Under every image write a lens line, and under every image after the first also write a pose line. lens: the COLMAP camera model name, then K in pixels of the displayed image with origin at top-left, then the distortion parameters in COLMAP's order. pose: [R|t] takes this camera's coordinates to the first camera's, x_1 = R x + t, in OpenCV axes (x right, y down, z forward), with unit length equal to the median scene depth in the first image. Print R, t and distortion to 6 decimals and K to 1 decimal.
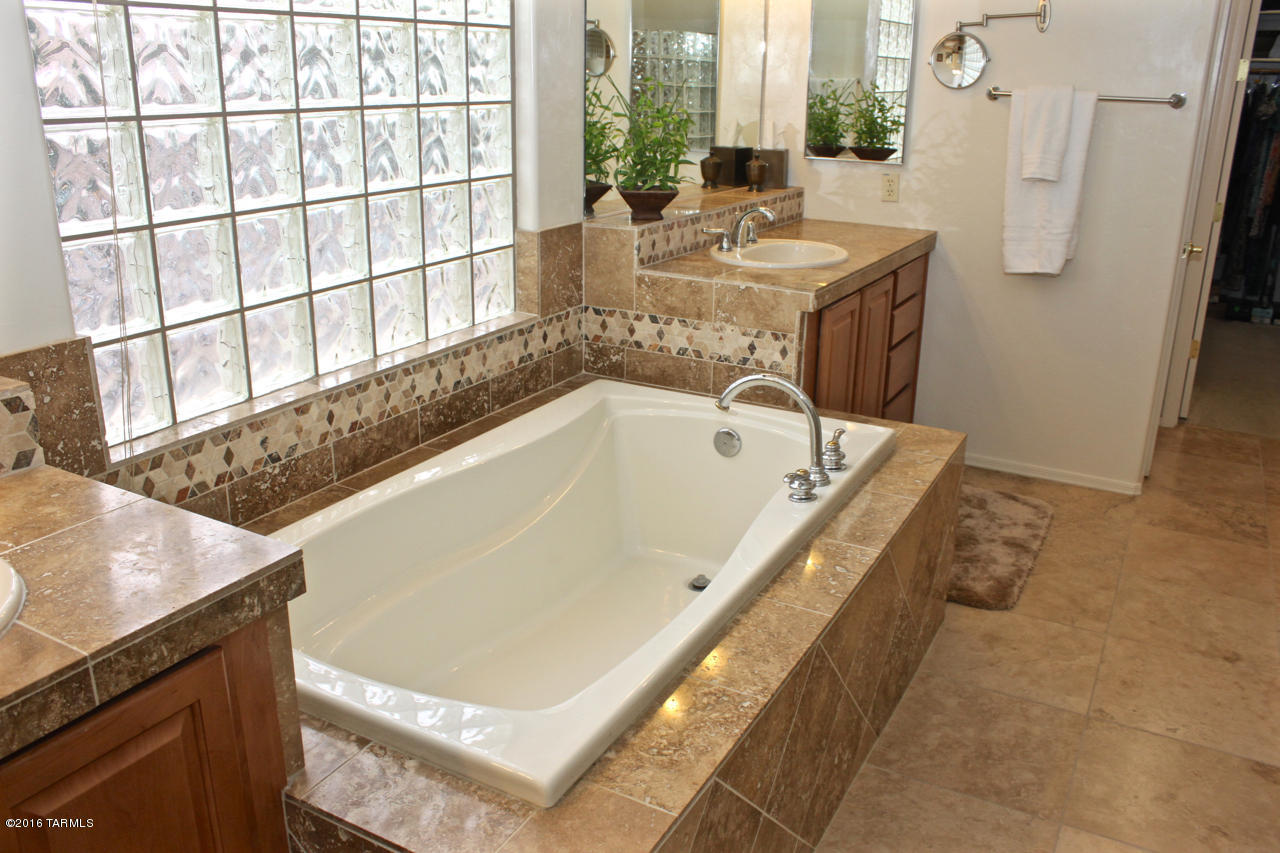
lens RADIAL K [[1061.4, 0, 640.0], [0, 1061.4, 426.5], [0, 0, 1]] dist [-0.168298, 0.148590]
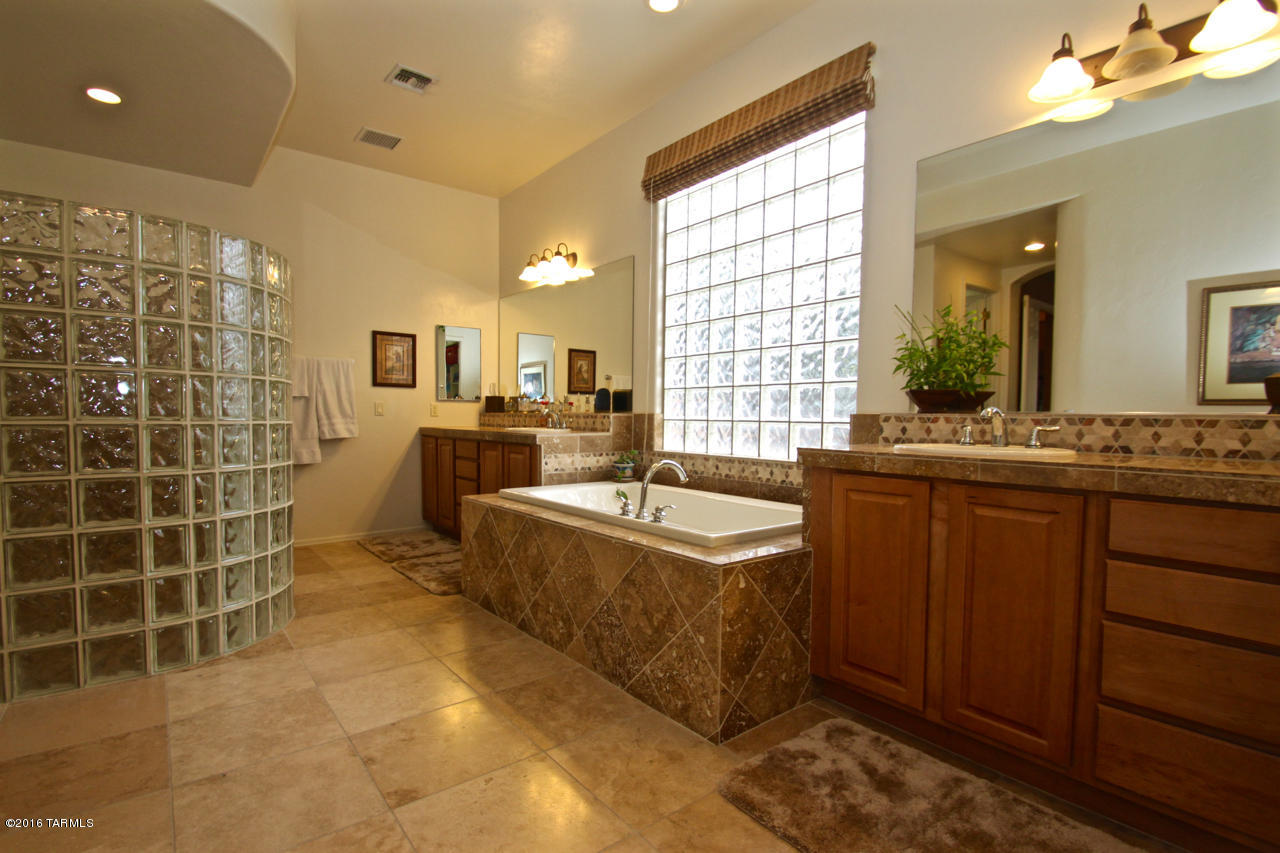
lens RADIAL K [[598.5, 0, 627.8], [0, 598.5, 445.7], [0, 0, 1]] dist [0.017067, -0.021548]
pose [[-0.402474, 0.022120, -0.915164, 1.110753], [-0.310711, 0.937061, 0.159295, -0.219073], [0.861088, 0.348464, -0.370270, 1.301925]]
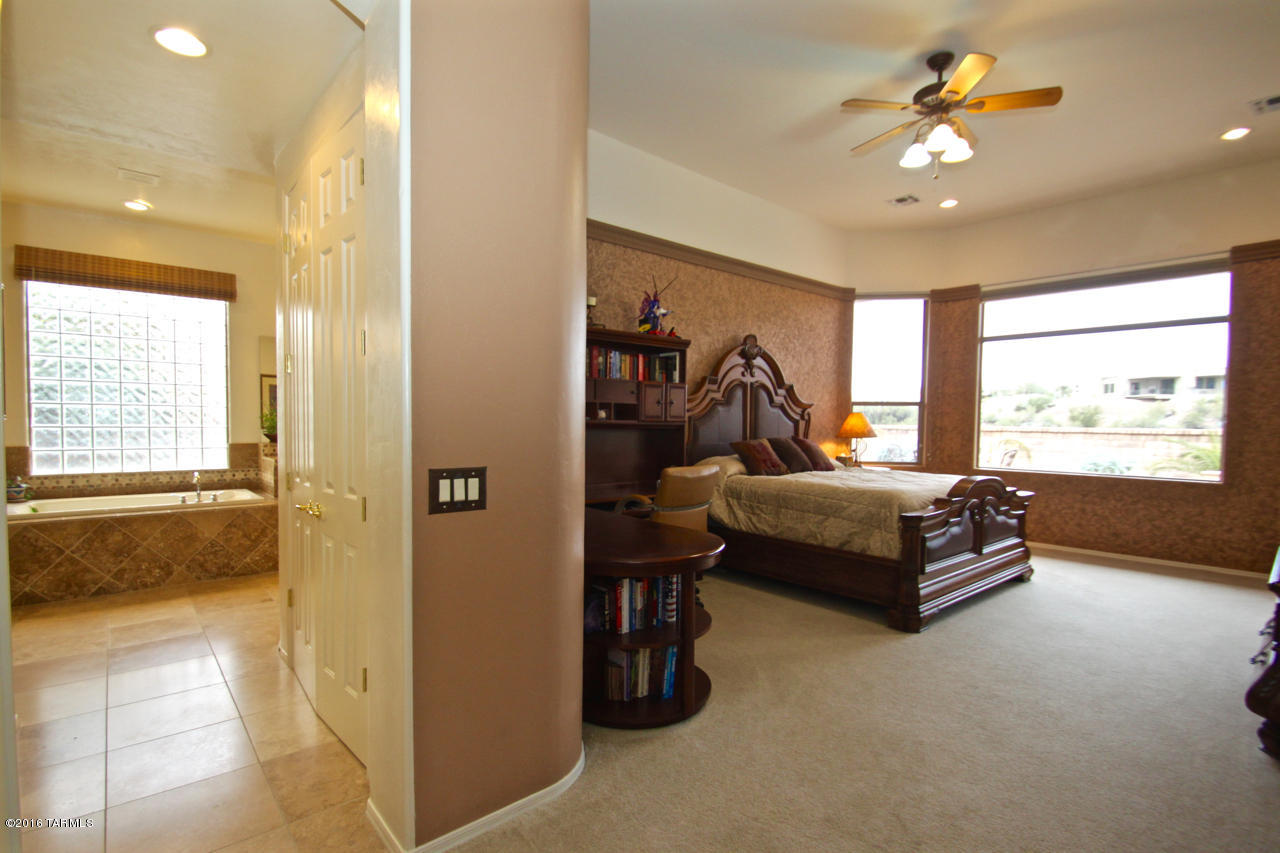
lens RADIAL K [[598.5, 0, 627.8], [0, 598.5, 445.7], [0, 0, 1]] dist [0.017067, -0.021548]
pose [[0.931032, 0.006400, -0.364881, 2.255628], [-0.110318, 0.958004, -0.264686, 0.245126], [0.347863, 0.286685, 0.892638, -0.371522]]
